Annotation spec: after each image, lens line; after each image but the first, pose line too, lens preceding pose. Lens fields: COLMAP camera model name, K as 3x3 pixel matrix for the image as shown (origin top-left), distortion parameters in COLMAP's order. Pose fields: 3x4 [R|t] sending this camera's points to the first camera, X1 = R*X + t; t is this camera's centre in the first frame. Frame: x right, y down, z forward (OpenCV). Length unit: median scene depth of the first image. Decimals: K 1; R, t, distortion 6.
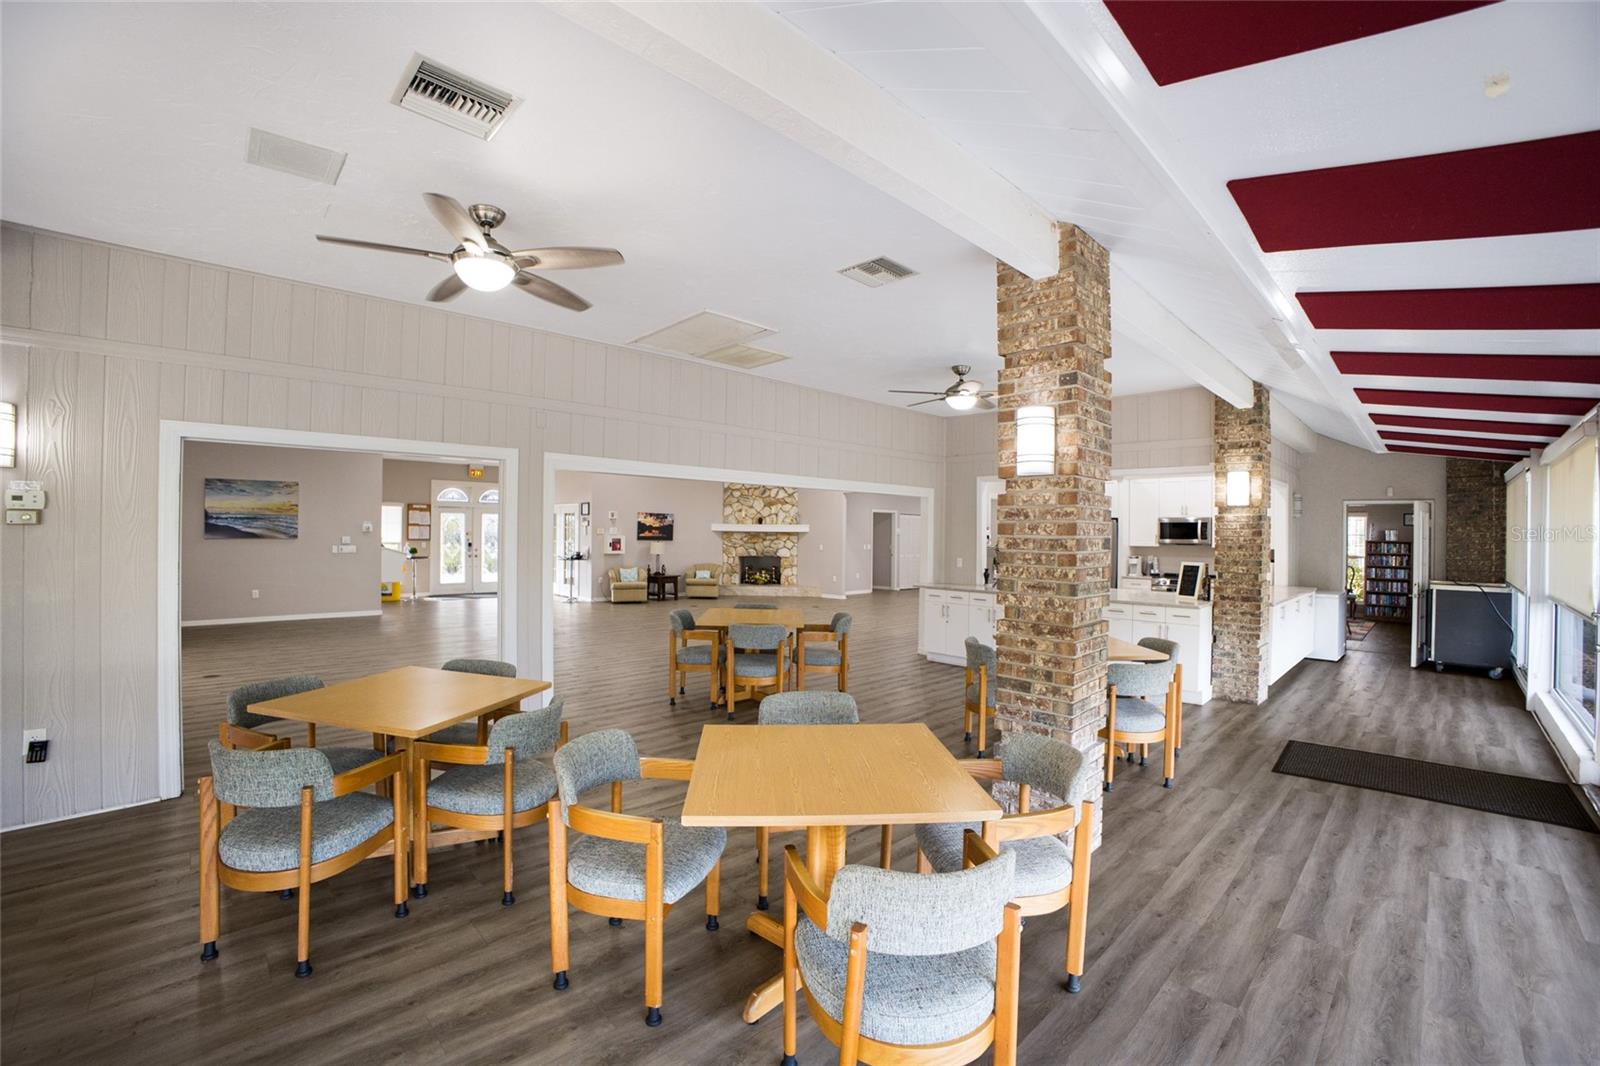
lens RADIAL K [[692.4, 0, 816.9], [0, 692.4, 531.9], [0, 0, 1]] dist [-0.004098, -0.000193]
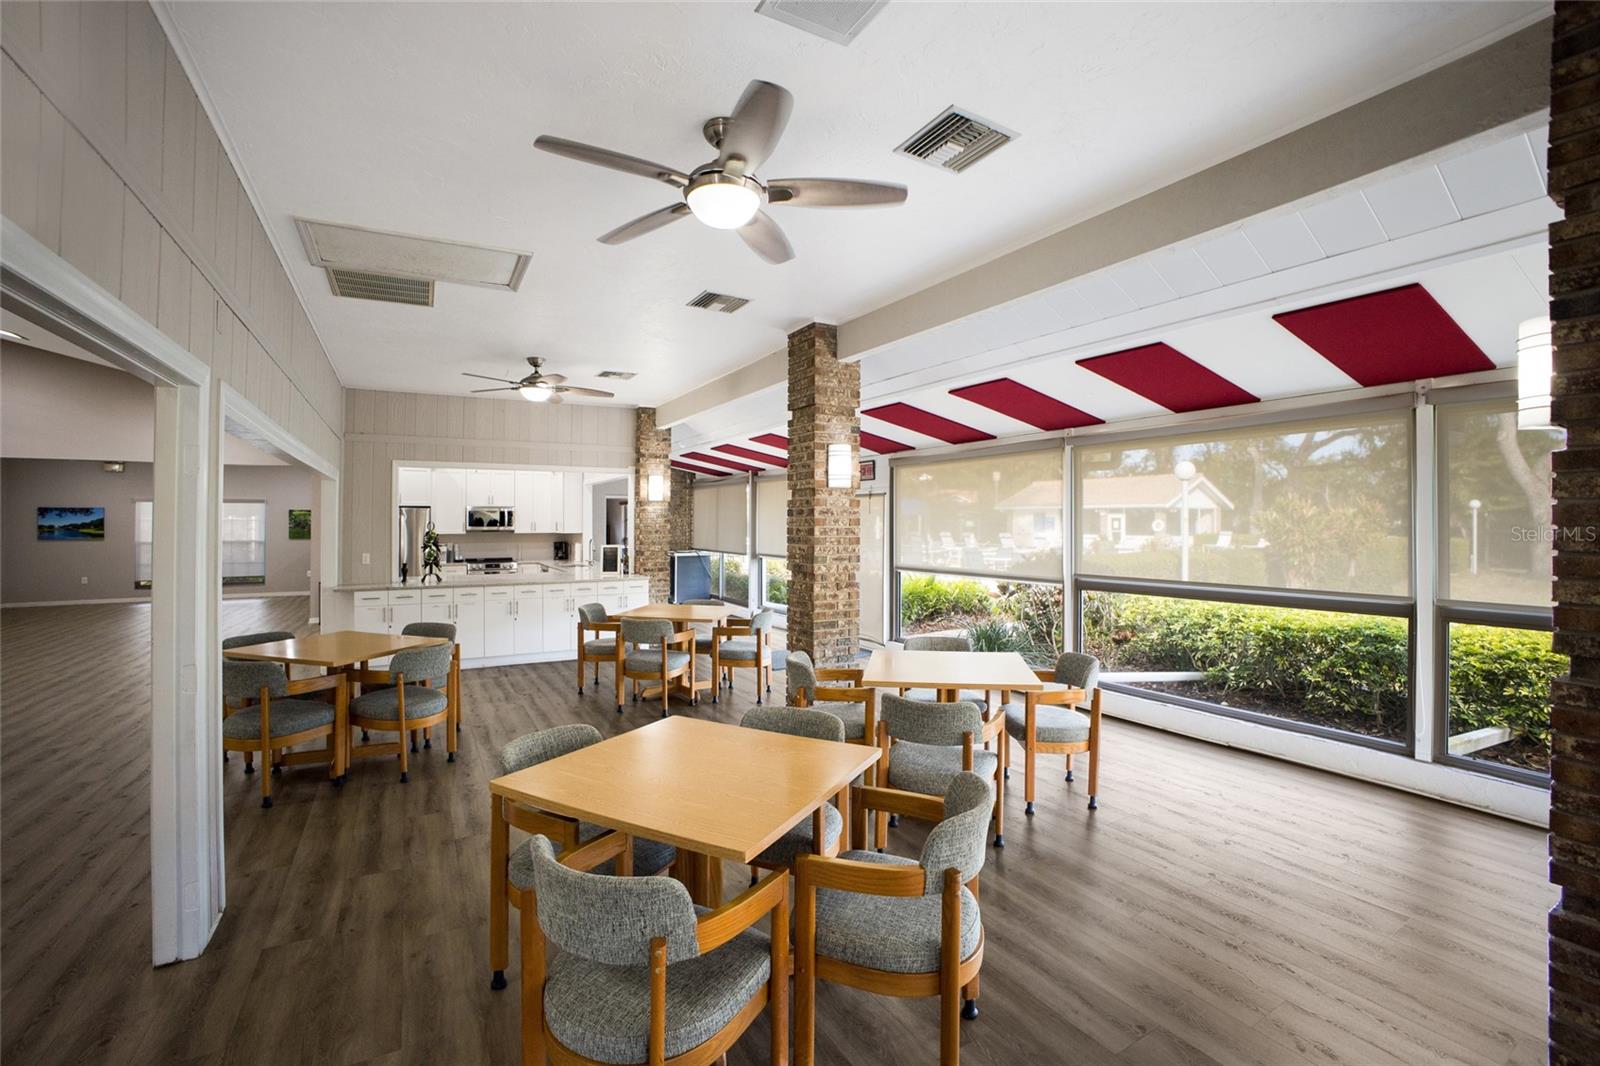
lens RADIAL K [[692.4, 0, 816.0], [0, 692.4, 529.8], [0, 0, 1]] dist [-0.004098, -0.000193]
pose [[0.309034, -0.021358, 0.950811, -0.628019], [0.003053, 0.999765, 0.021466, -0.010641], [-0.951046, -0.003731, 0.309026, 0.301739]]
